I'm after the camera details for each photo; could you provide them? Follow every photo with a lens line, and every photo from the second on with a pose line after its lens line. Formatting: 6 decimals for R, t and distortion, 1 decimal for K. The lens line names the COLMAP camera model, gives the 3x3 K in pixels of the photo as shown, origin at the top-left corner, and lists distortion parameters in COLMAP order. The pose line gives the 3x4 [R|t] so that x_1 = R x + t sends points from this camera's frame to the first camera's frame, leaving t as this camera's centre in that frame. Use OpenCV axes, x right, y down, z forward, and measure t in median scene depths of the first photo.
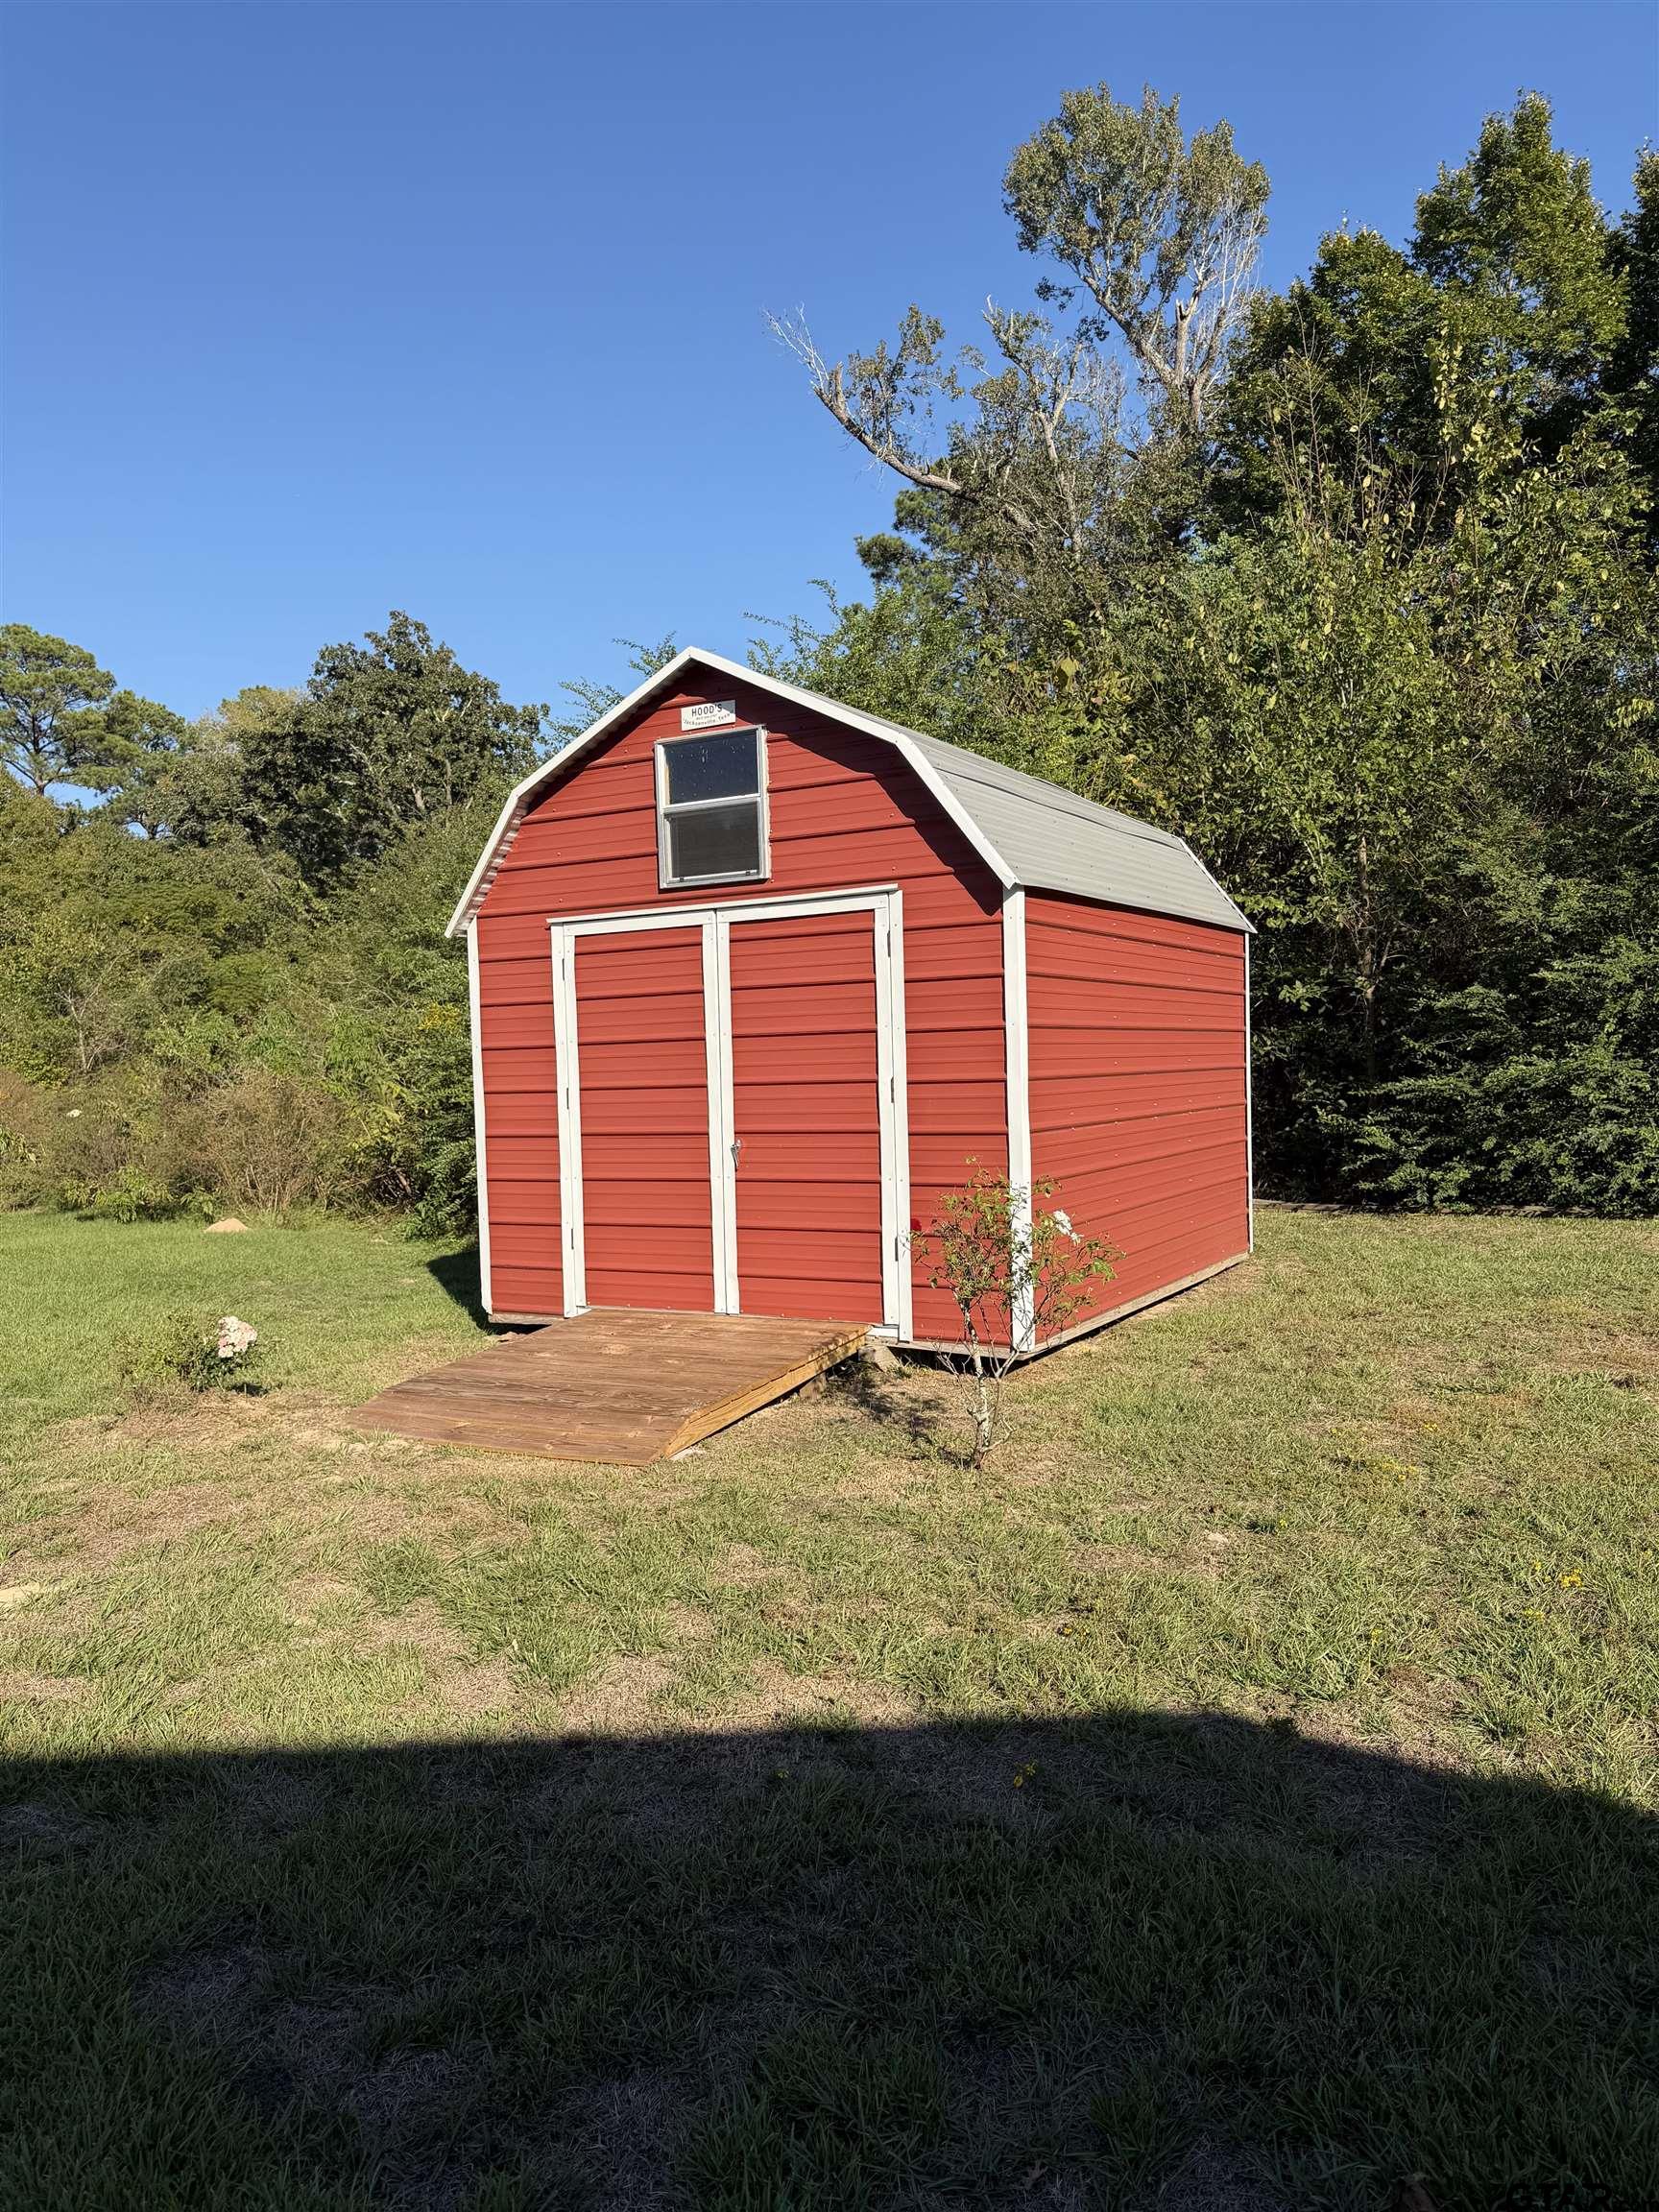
lens RADIAL K [[1553.1, 0, 829.5], [0, 1553.1, 1106.0], [0, 0, 1]] dist [-0.000320, -0.000170]
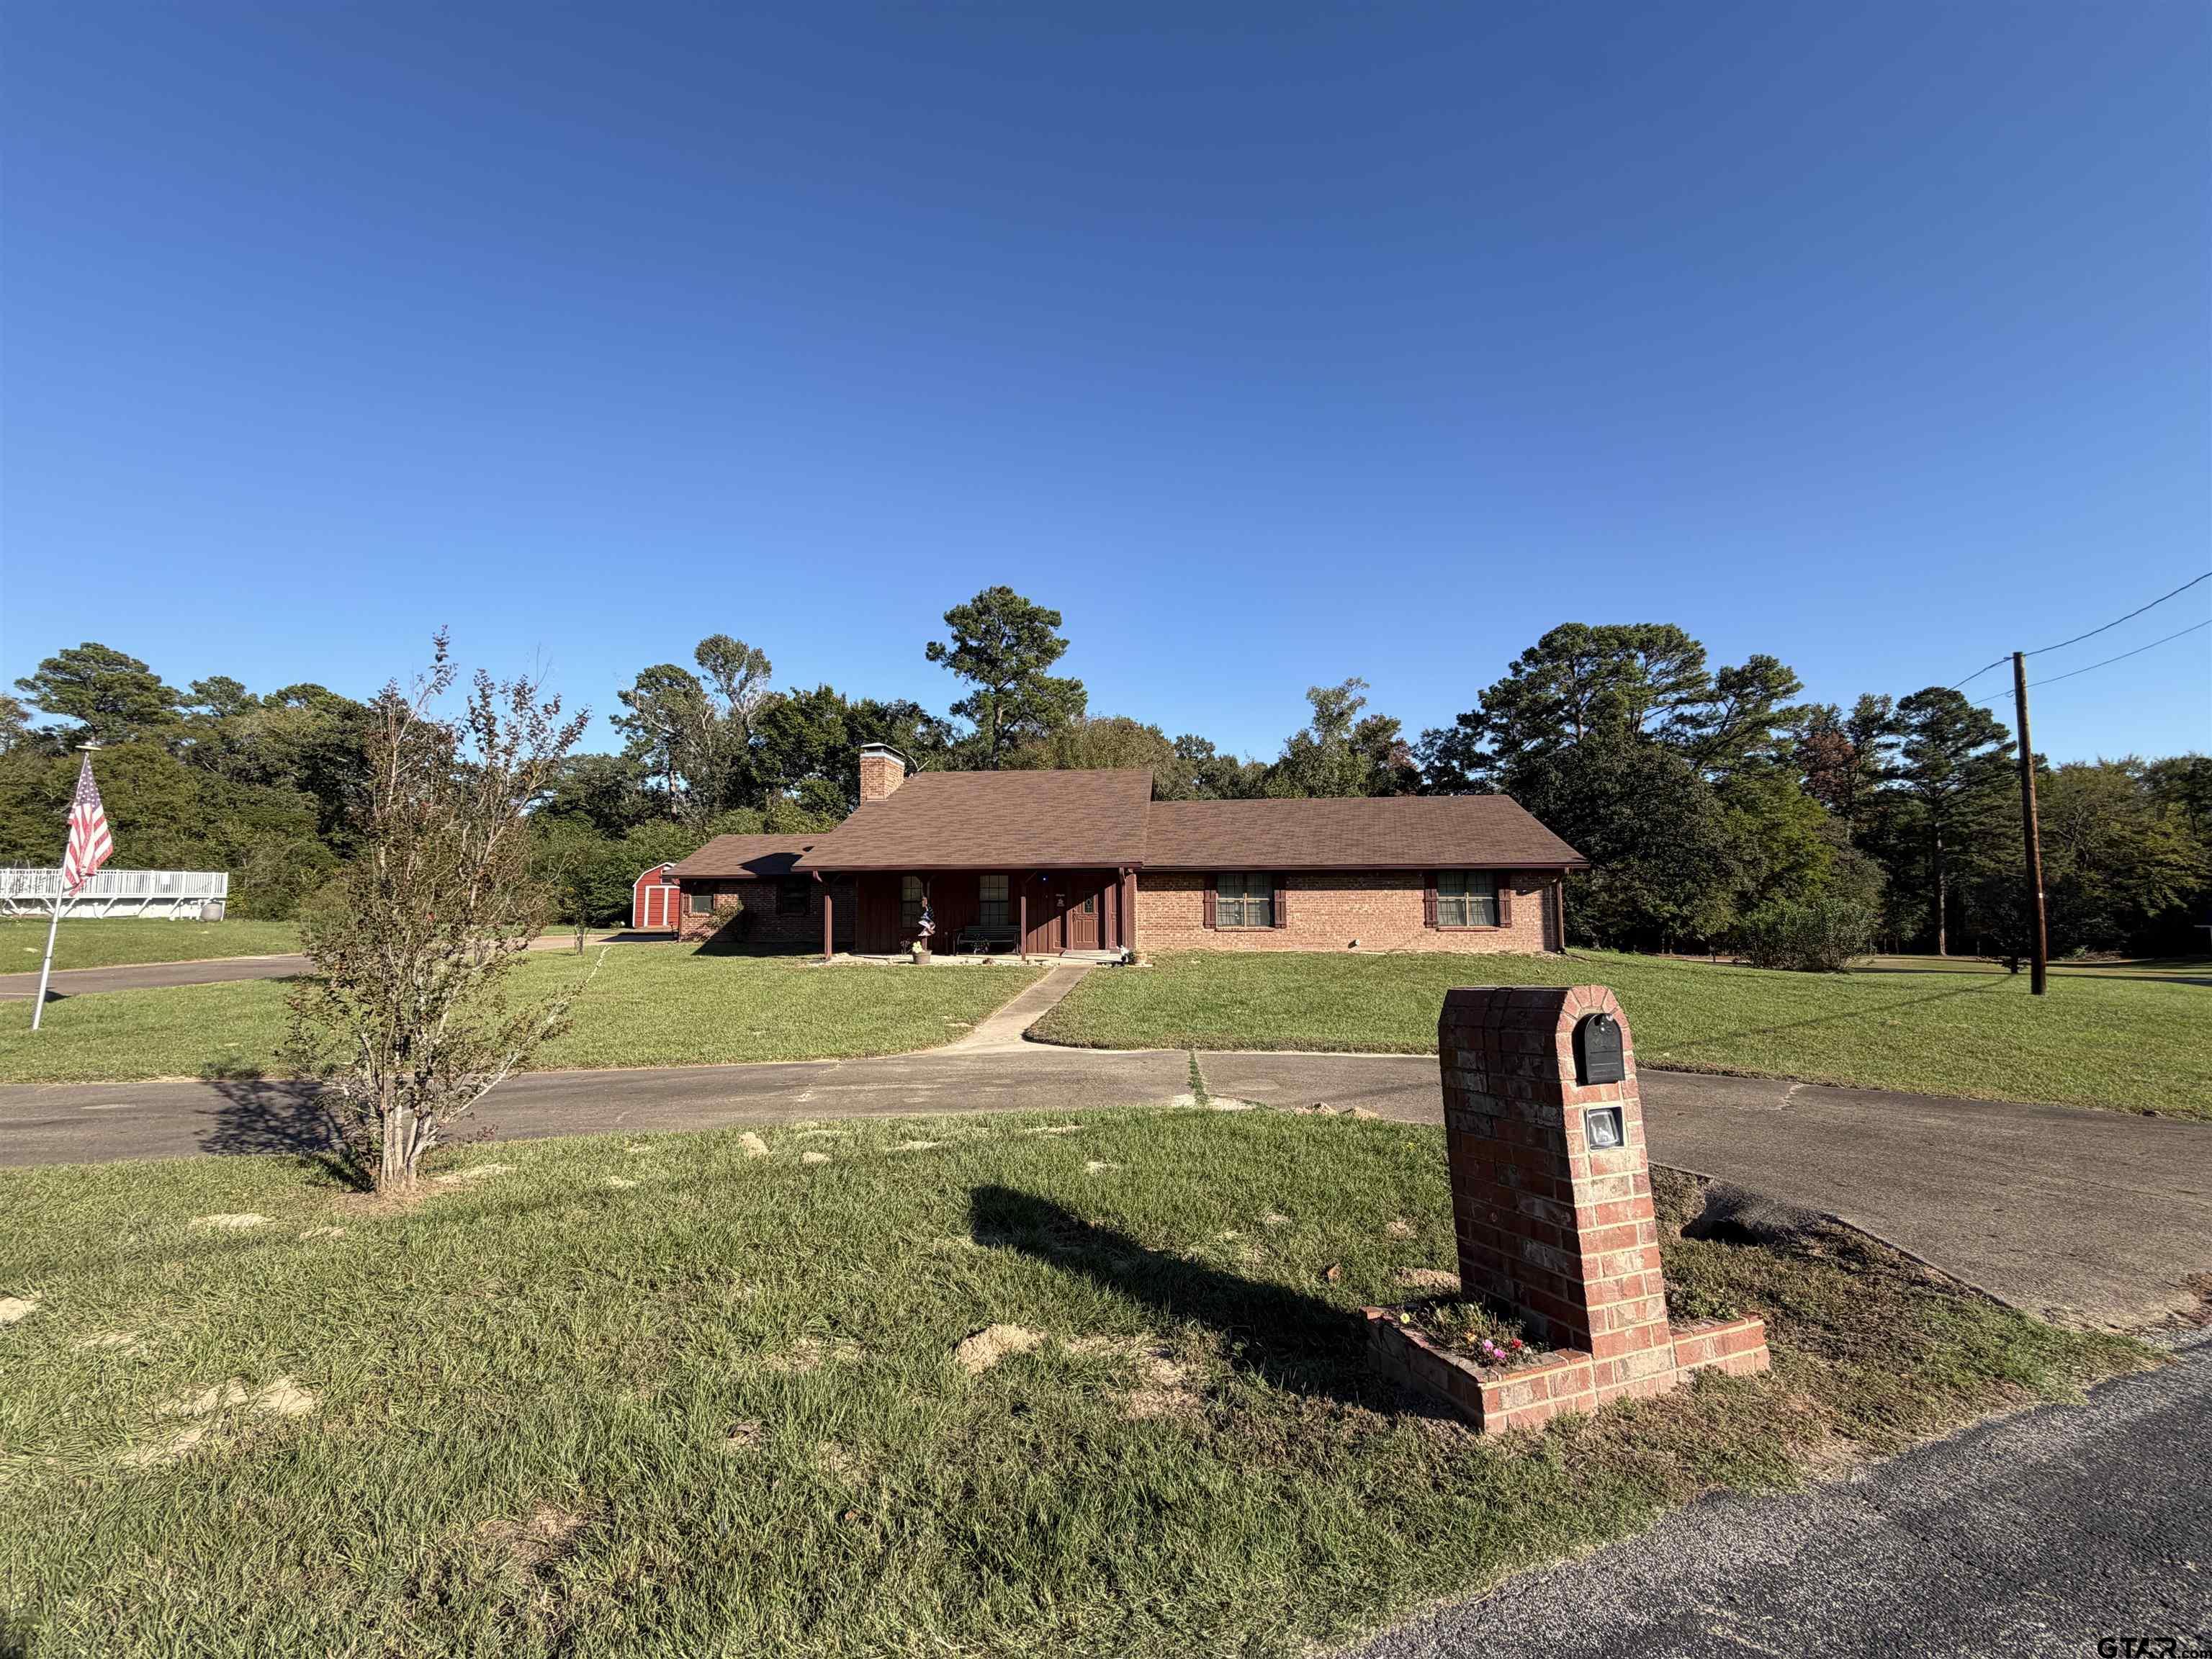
lens RADIAL K [[891.1, 0, 1106.0], [0, 891.1, 829.5], [0, 0, 1]] dist [-0.000172, -0.000021]
pose [[0.838451, 0.071938, 0.540208, -0.781065], [-0.012787, 0.993573, -0.112466, 0.125045], [-0.544826, 0.087390, 0.833983, -5.339258]]
